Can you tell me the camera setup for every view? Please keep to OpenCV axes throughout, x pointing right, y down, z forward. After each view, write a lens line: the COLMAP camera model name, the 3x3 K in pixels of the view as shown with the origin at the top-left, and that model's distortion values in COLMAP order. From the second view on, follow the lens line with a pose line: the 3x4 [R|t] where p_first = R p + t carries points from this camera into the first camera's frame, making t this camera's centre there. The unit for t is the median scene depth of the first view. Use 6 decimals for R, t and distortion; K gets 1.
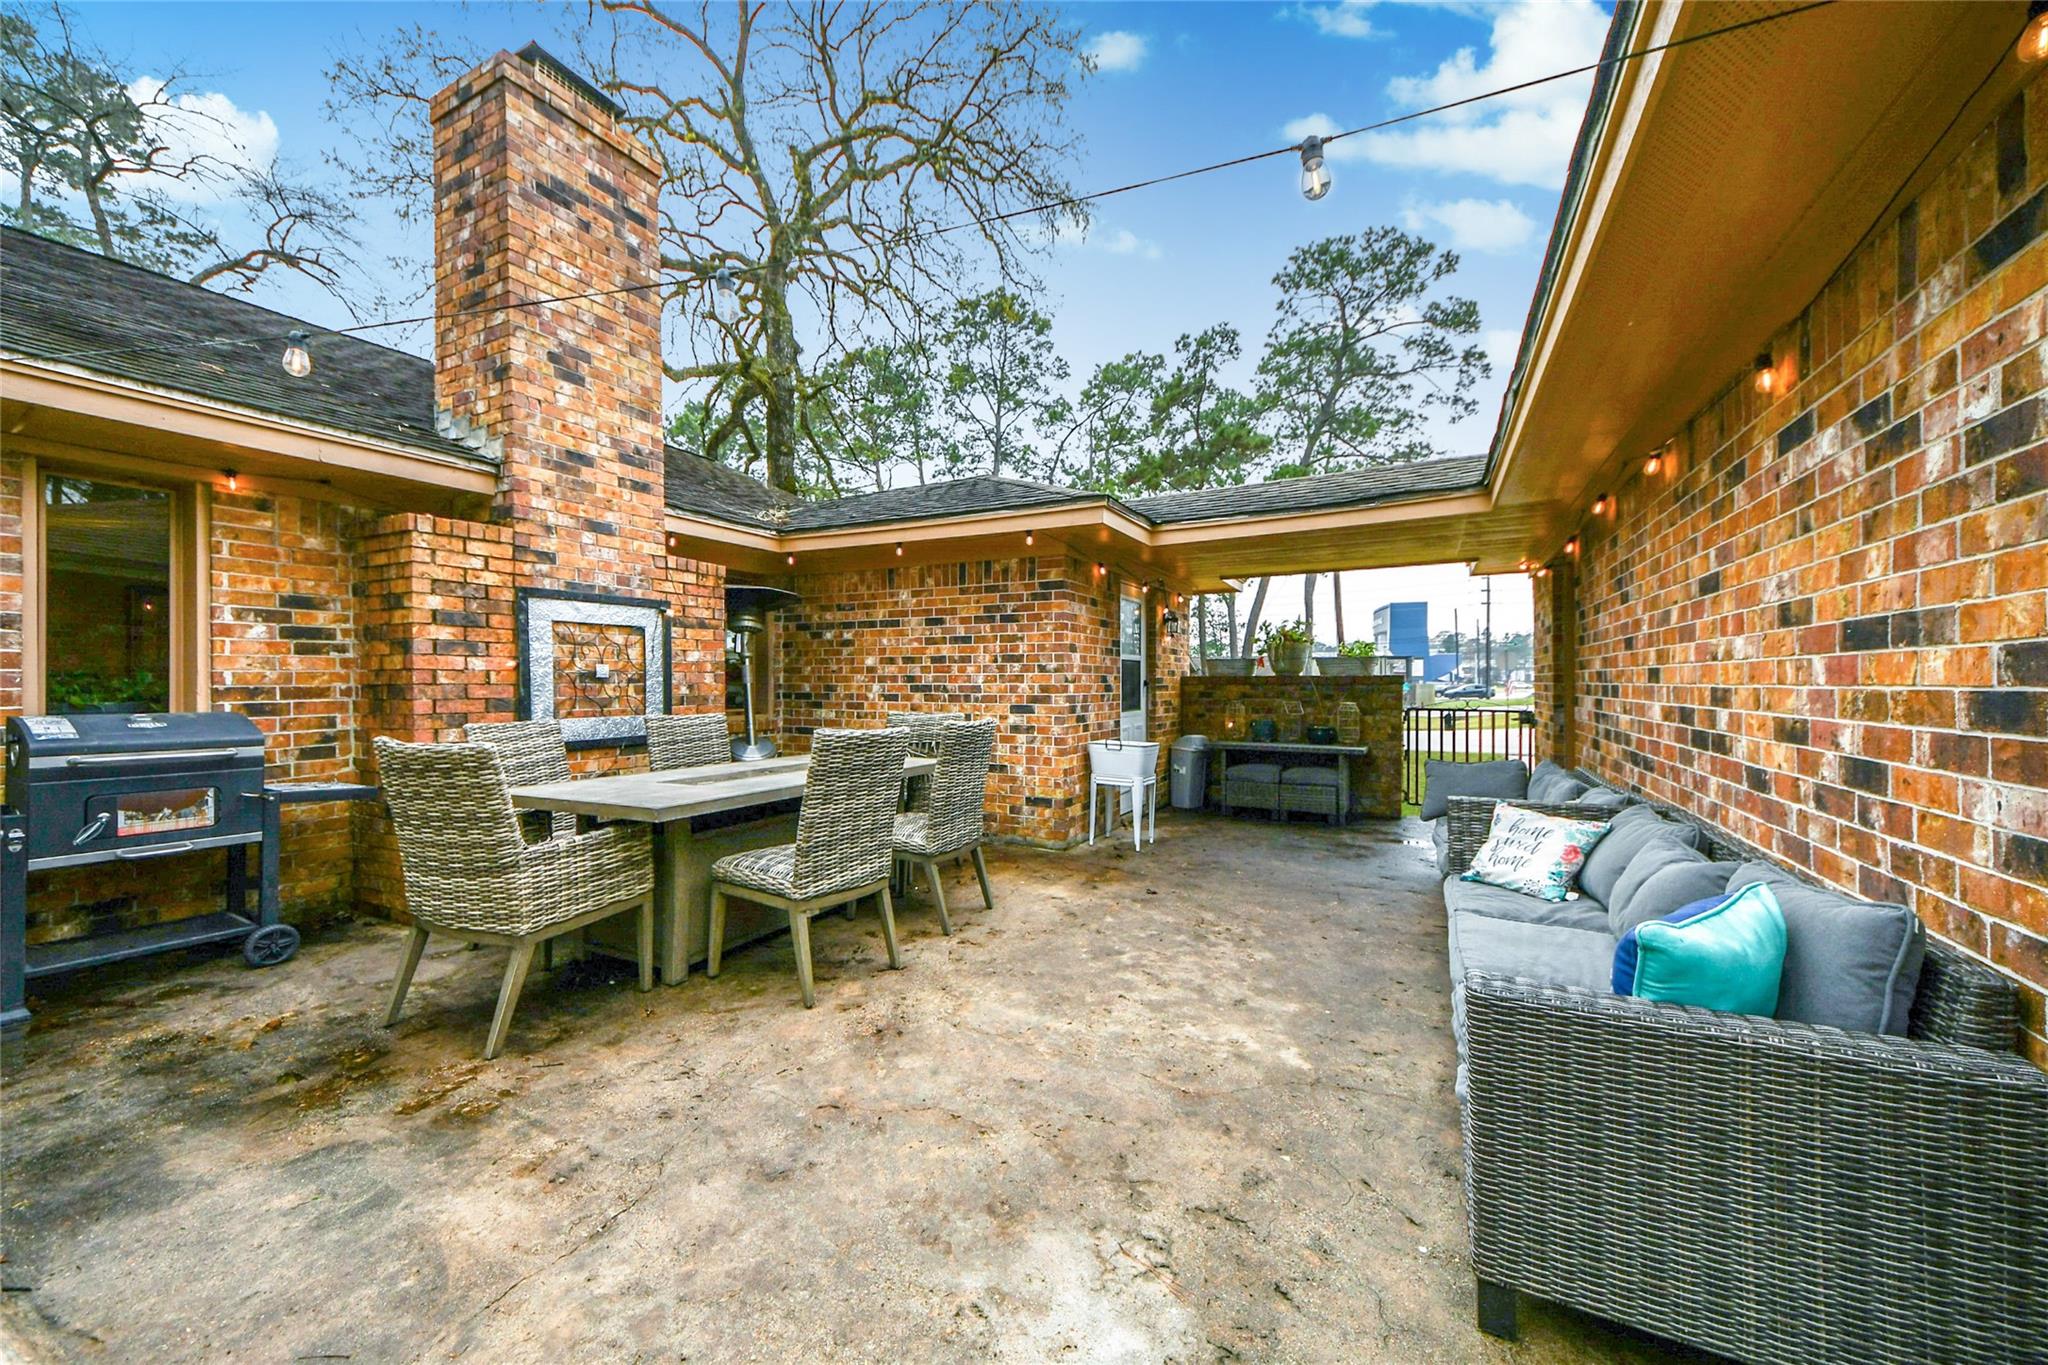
lens RADIAL K [[720.8, 0, 1024.0], [0, 720.8, 682.5], [0, 0, 1]] dist [0.074418, -0.030657]
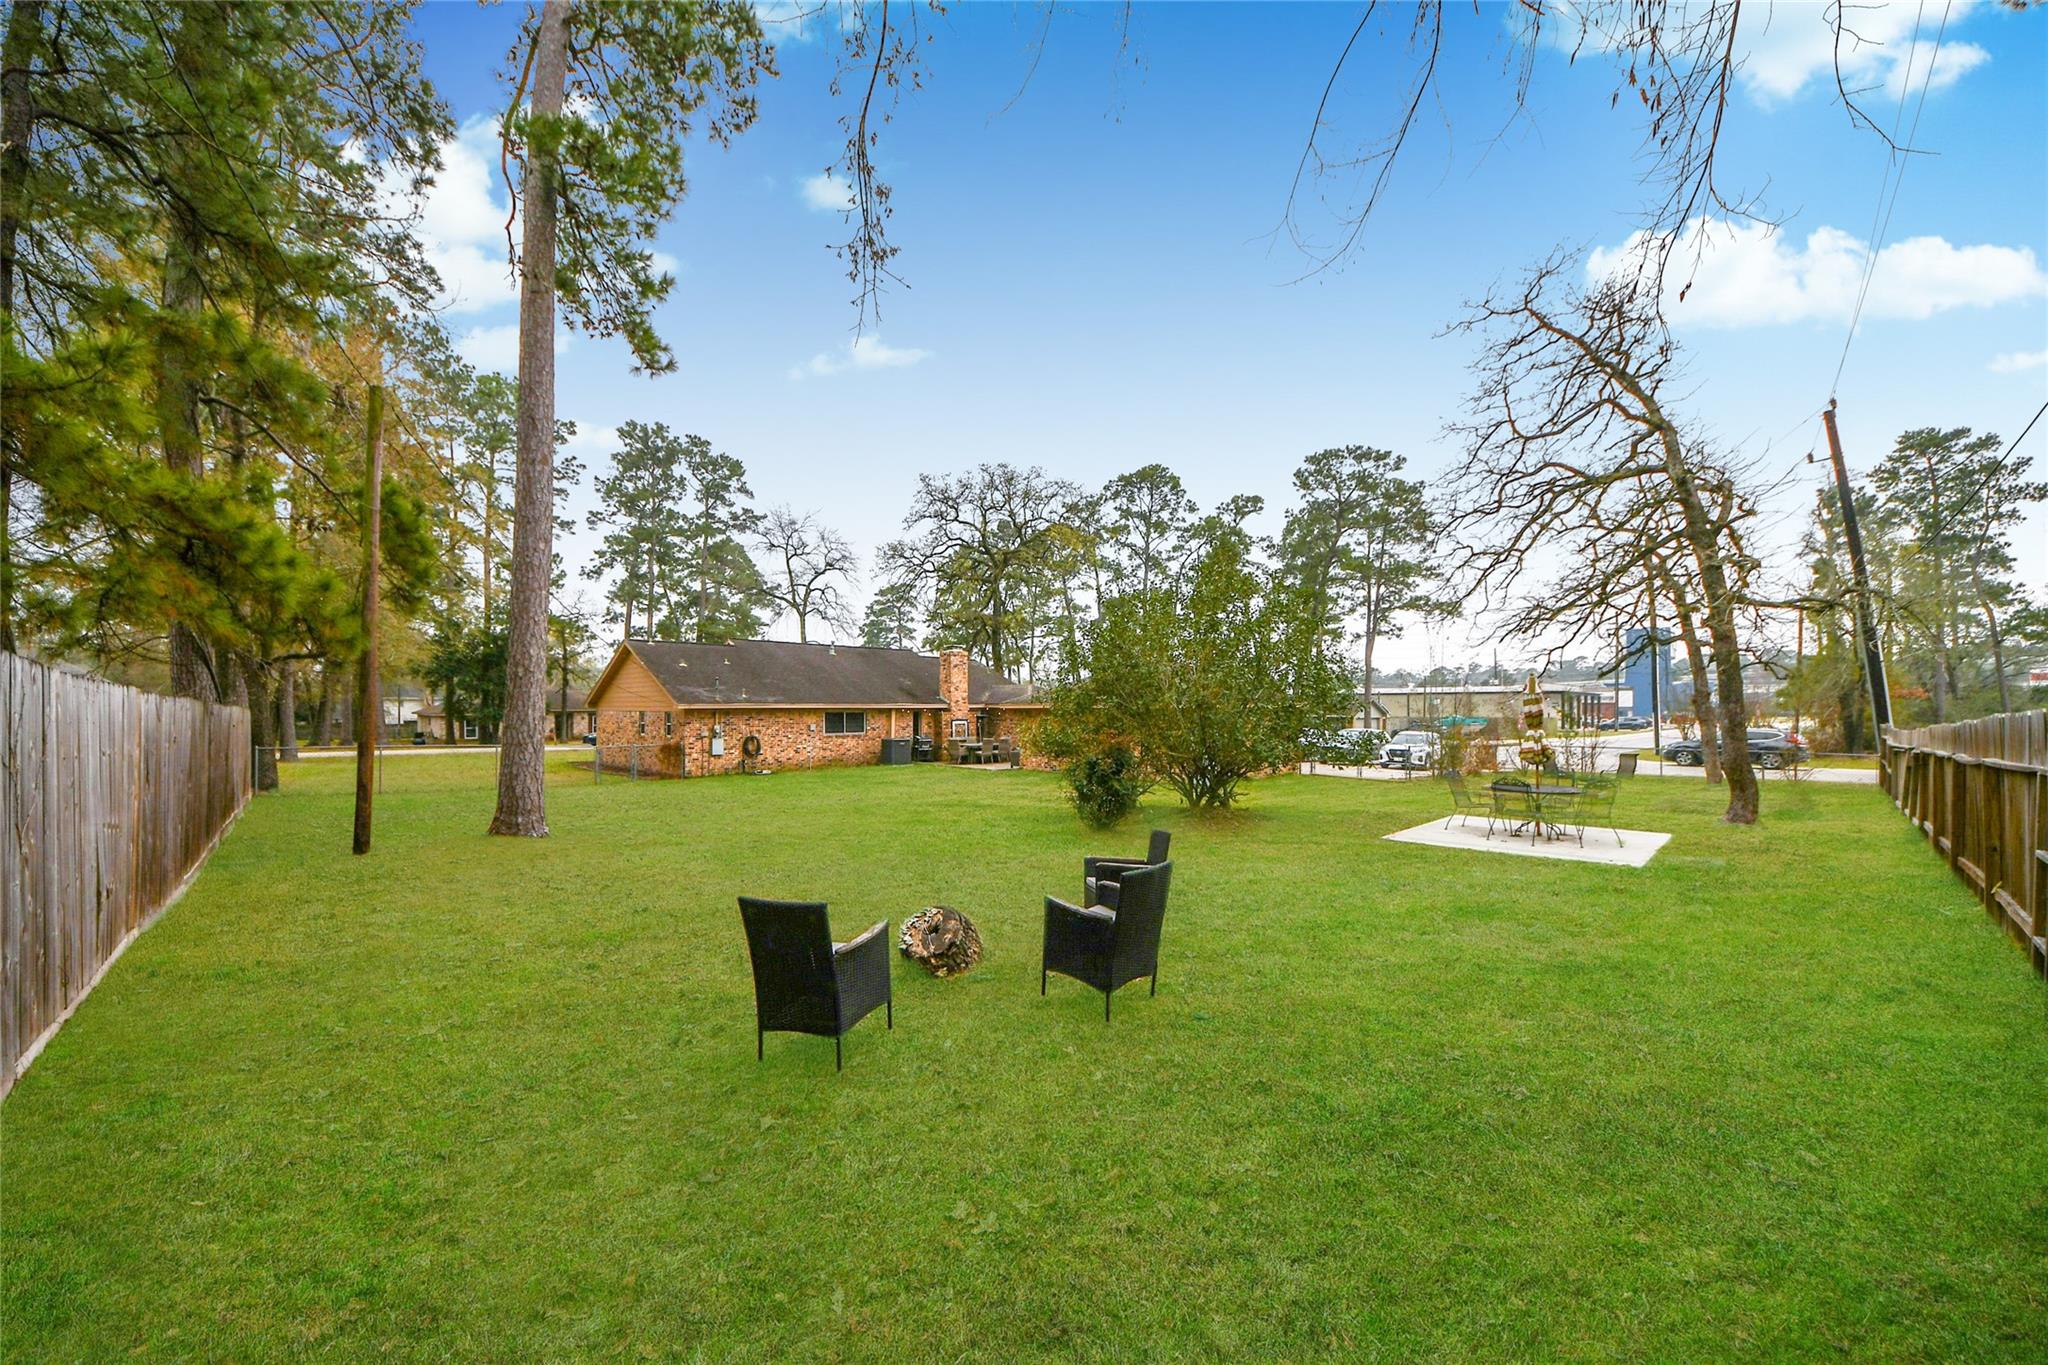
lens RADIAL K [[720.8, 0, 1024.0], [0, 720.8, 682.5], [0, 0, 1]] dist [0.074418, -0.030657]
pose [[0.944092, -0.009266, -0.329552, 0.346634], [-0.001306, 0.999492, -0.031843, -0.038922], [0.329679, 0.030493, 0.943600, -0.810800]]
